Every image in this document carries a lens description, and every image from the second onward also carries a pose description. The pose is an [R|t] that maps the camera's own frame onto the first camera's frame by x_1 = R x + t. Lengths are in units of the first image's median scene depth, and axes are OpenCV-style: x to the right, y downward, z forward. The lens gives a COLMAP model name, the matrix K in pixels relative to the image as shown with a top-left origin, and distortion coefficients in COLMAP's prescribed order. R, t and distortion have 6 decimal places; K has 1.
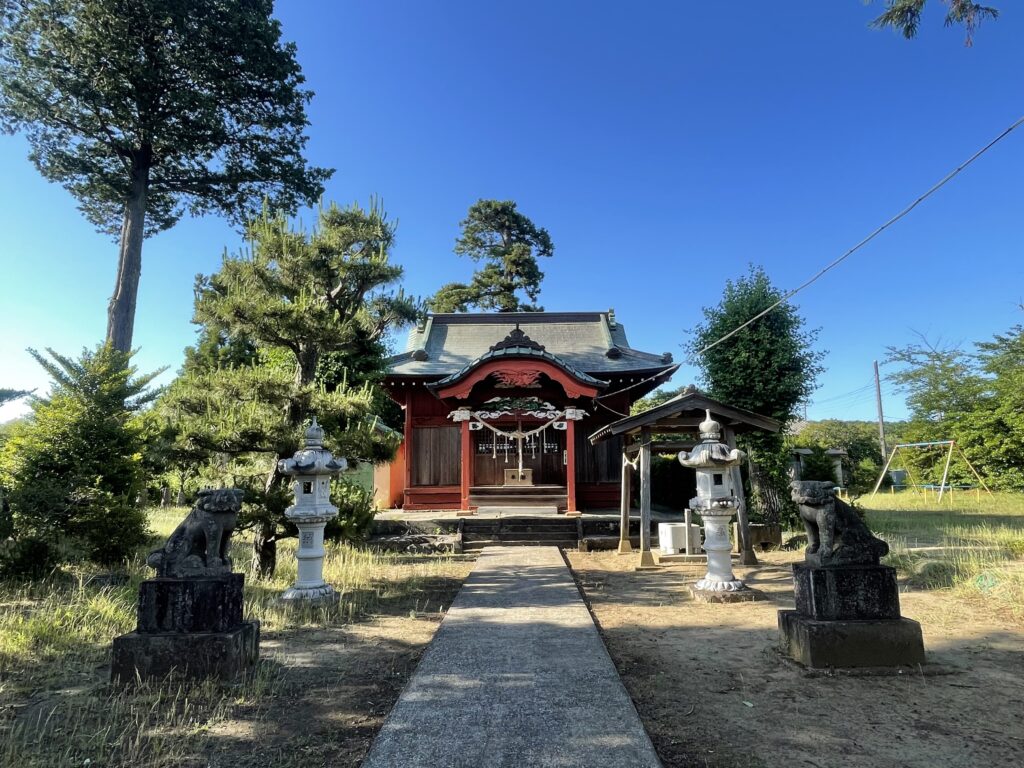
lens RADIAL K [[619.2, 0, 508.5], [0, 619.2, 387.1], [0, 0, 1]] dist [-0.000063, -0.007055]
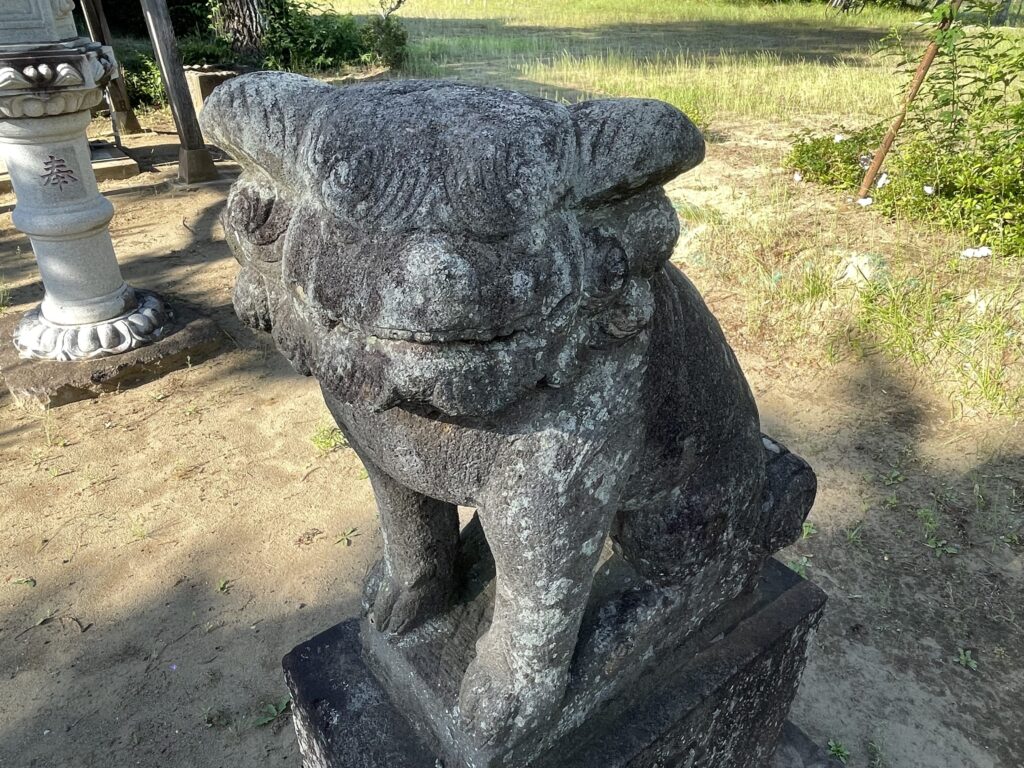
lens RADIAL K [[734.9, 0, 509.1], [0, 734.9, 406.1], [0, 0, 1]] dist [-0.000823, -0.011794]
pose [[0.777228, -0.299579, 0.553325, 0.132988], [-0.126319, 0.787193, 0.603632, 0.038826], [-0.616409, -0.539055, 0.573986, 0.283347]]
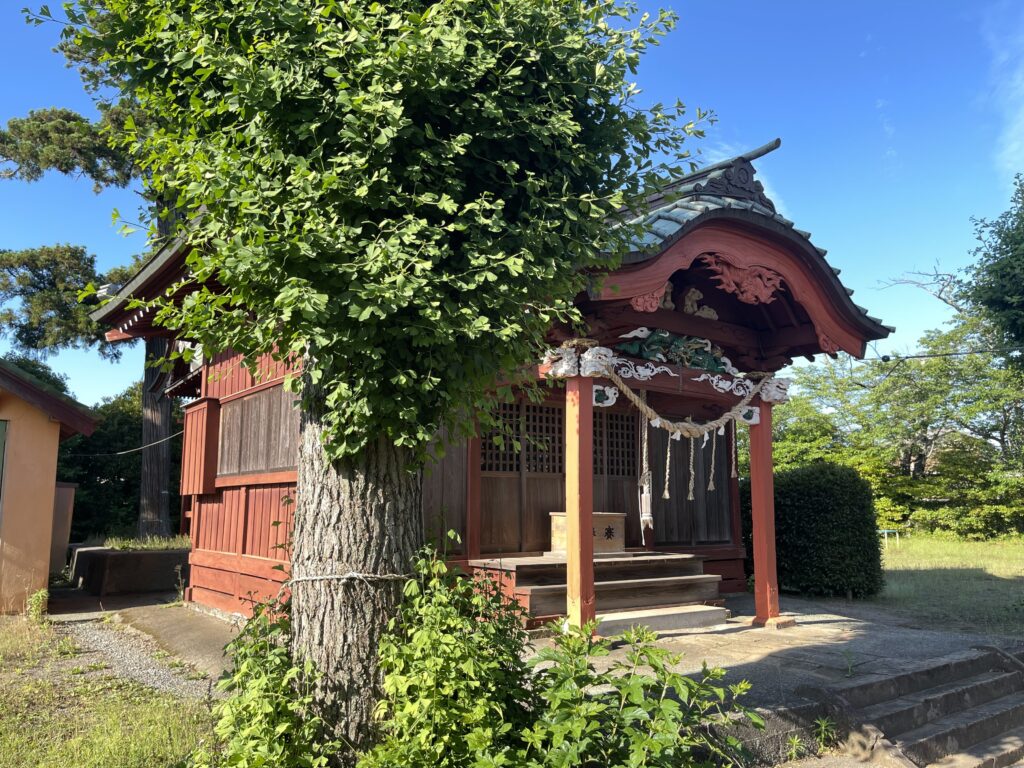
lens RADIAL K [[770.8, 0, 514.7], [0, 770.8, 398.7], [0, 0, 1]] dist [0.033861, -0.004087]
pose [[0.788188, 0.096011, 0.607899, -0.370008], [-0.099582, 0.994636, -0.027977, 0.082371], [-0.607324, -0.038484, 0.793521, 0.674497]]
